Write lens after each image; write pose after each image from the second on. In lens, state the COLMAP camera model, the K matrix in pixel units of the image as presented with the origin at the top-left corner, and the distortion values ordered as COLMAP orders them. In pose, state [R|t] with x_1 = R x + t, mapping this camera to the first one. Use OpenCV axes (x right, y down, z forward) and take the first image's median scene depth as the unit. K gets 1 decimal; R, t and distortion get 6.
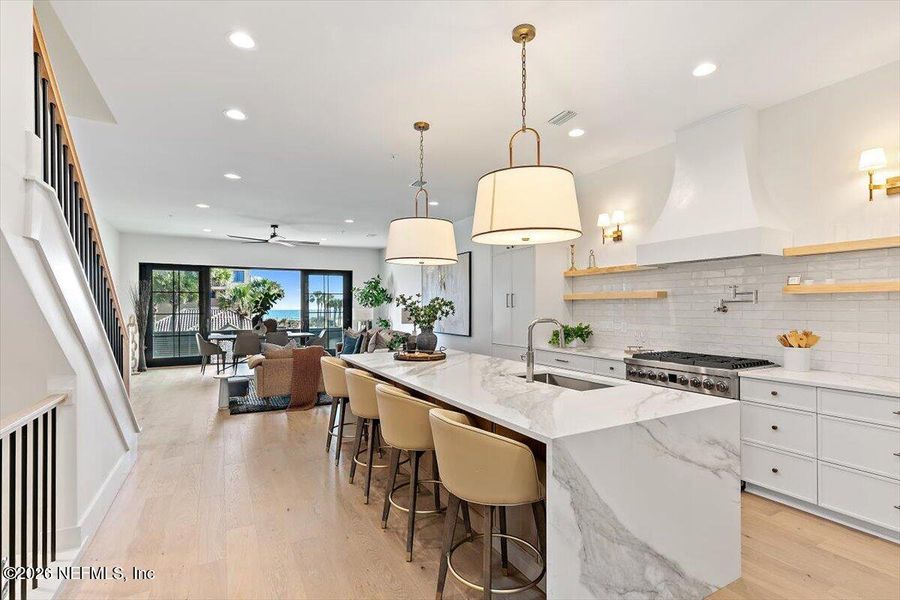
lens RADIAL K [[409.3, 0, 451.7], [0, 409.3, 314.1], [0, 0, 1]] dist [0.010169, 0.000398]
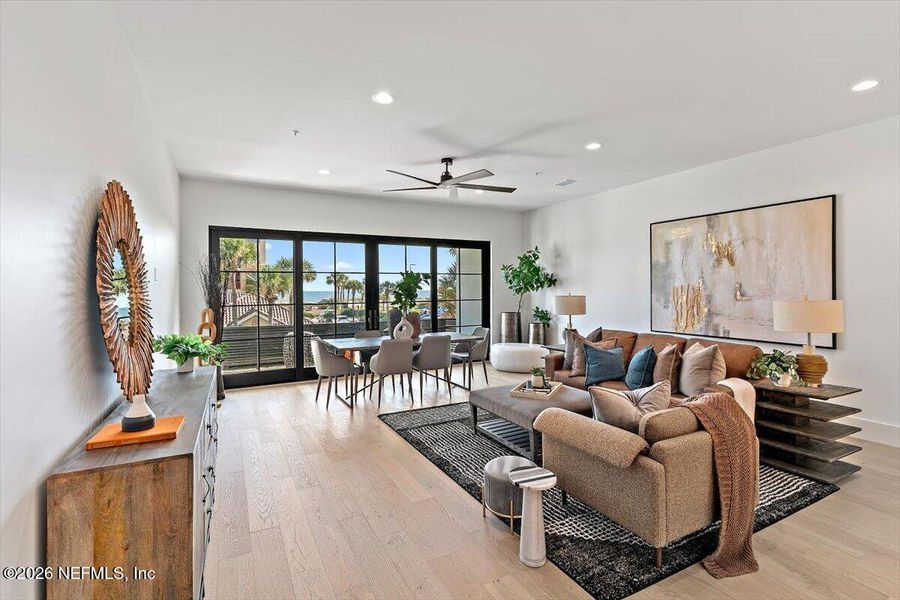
lens RADIAL K [[409.3, 0, 456.5], [0, 409.3, 293.2], [0, 0, 1]] dist [0.010169, 0.000398]
pose [[0.999961, -0.005787, 0.006606, -0.309959], [0.005814, 0.999975, -0.003939, -0.013891], [-0.006583, 0.003978, 0.999970, 0.295186]]
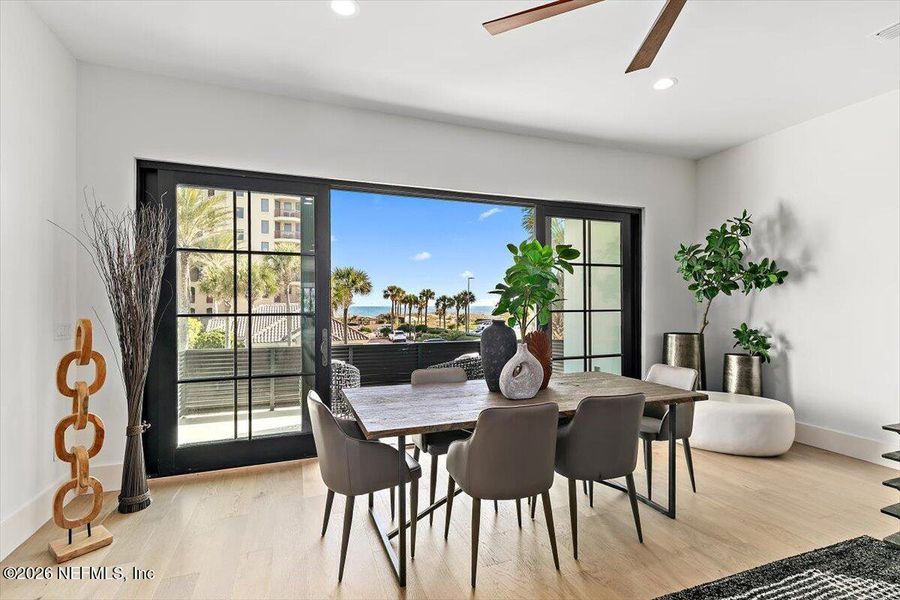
lens RADIAL K [[409.3, 0, 449.6], [0, 409.3, 303.1], [0, 0, 1]] dist [0.010169, 0.000398]
pose [[0.989637, -0.002409, -0.143572, -0.378119], [-0.000186, 0.999837, -0.018060, -0.004842], [0.143592, 0.017900, 0.989475, 0.578338]]
